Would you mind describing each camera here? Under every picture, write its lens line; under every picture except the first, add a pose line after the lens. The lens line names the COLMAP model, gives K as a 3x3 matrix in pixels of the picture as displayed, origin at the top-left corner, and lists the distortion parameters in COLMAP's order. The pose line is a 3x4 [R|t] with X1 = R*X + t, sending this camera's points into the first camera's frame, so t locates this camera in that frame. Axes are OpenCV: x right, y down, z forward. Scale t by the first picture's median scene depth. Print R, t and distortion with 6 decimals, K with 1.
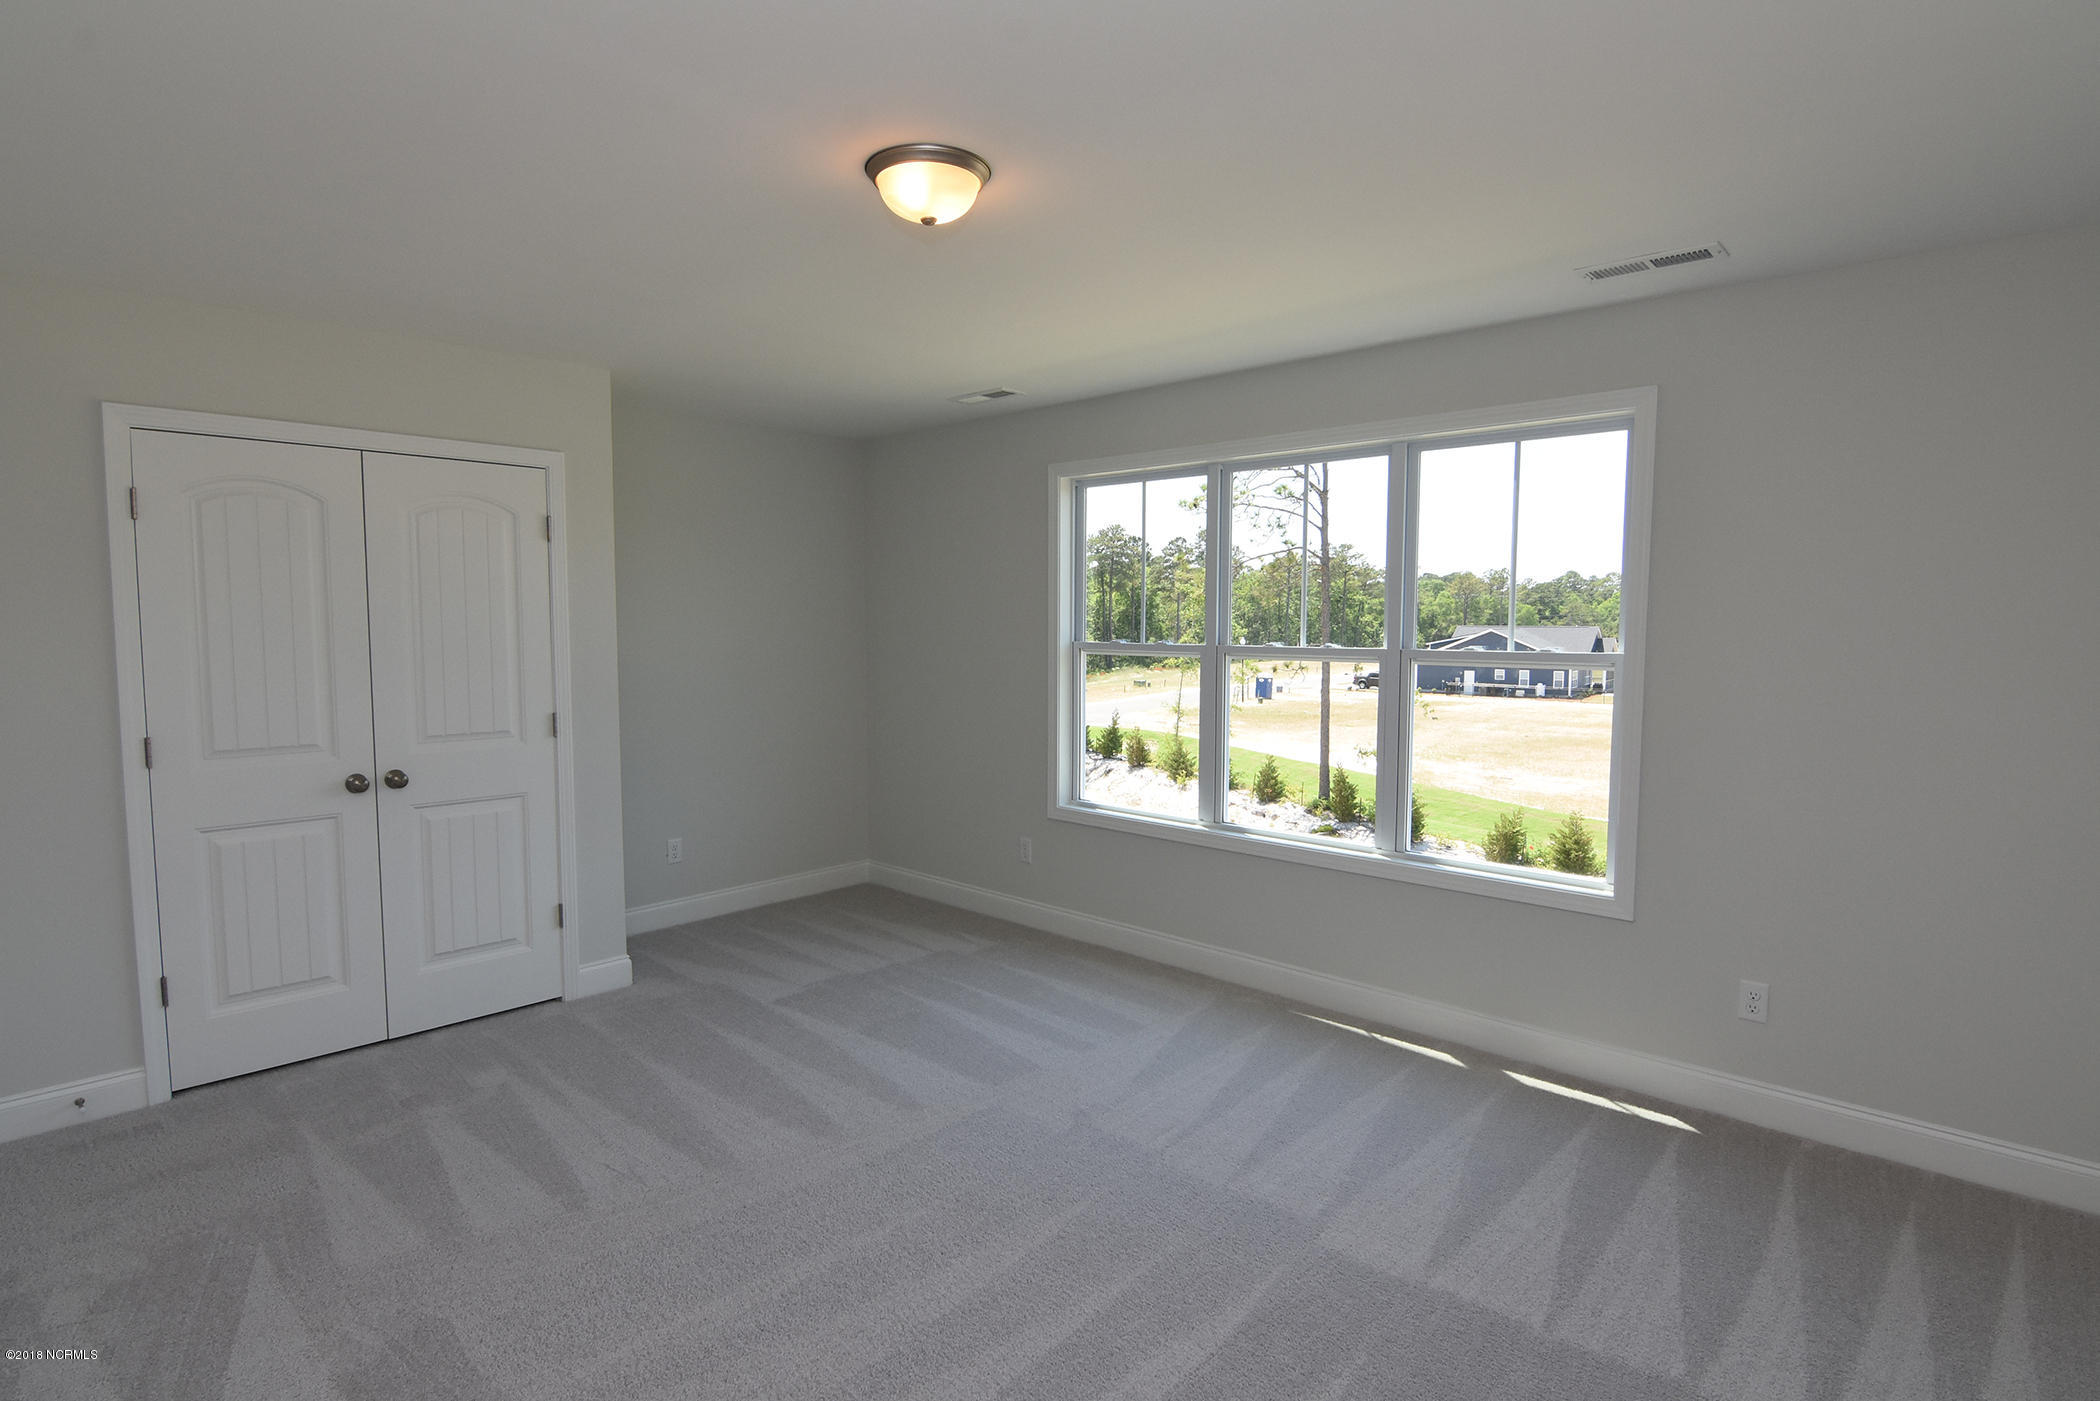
lens RADIAL K [[1042.1, 0, 1050.0], [0, 1042.1, 700.5], [0, 0, 1]] dist [-0.000402, 0.000070]
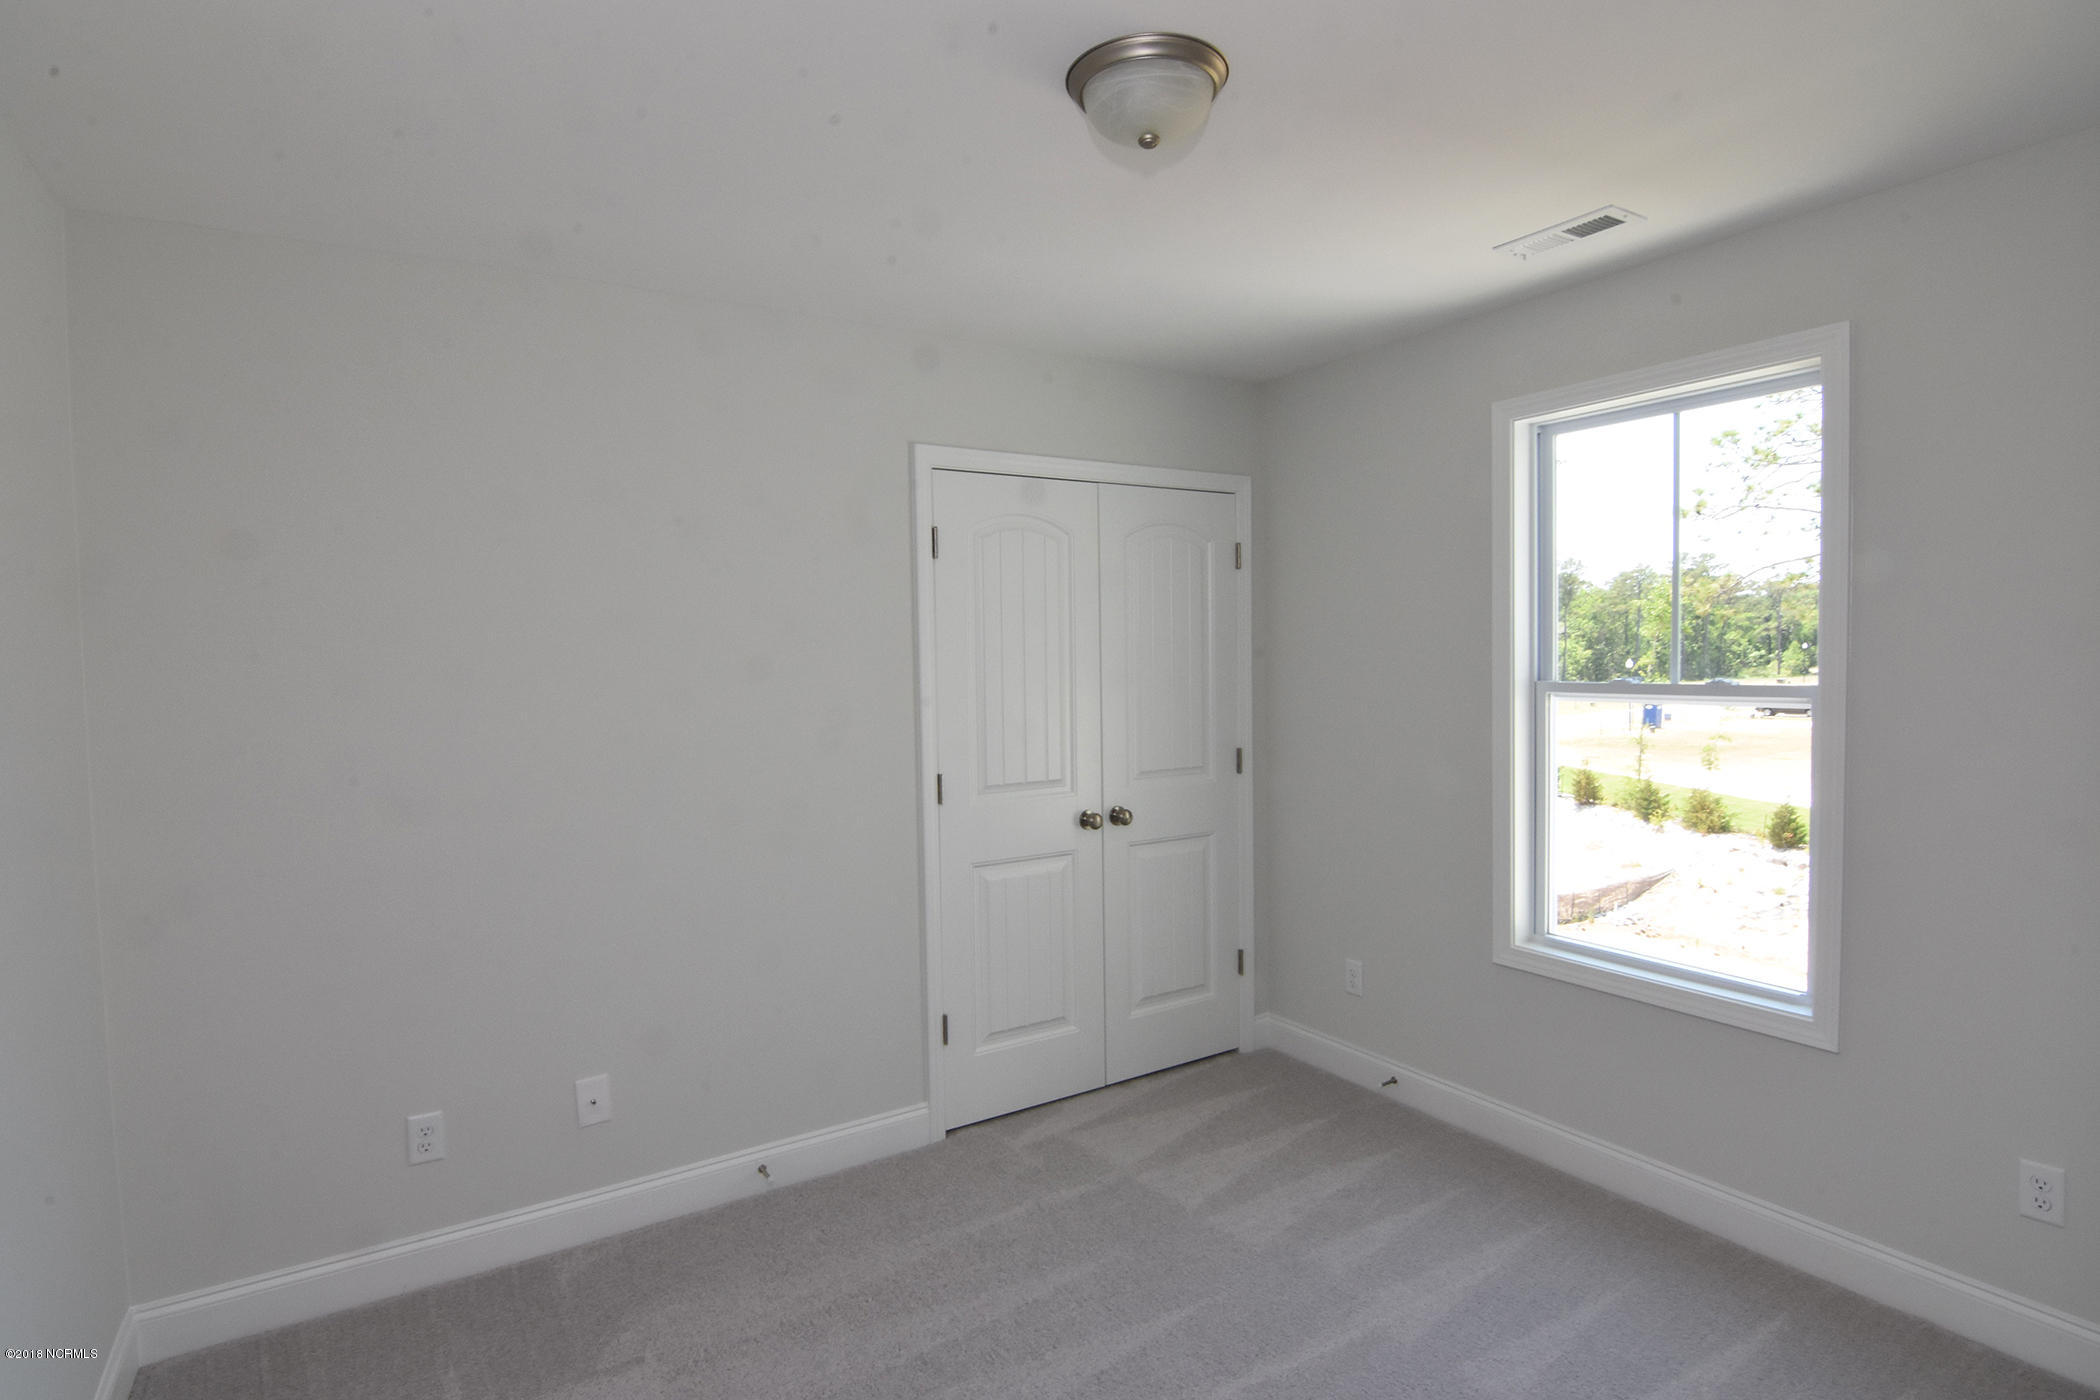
lens RADIAL K [[1049.9, 0, 1050.0], [0, 1049.9, 700.0], [0, 0, 1]] dist [-0.004029, -0.000990]
pose [[0.971619, -0.007893, -0.236420, -0.169120], [0.001338, 0.999610, -0.027876, -0.002012], [0.236548, 0.026769, 0.971251, 0.011993]]
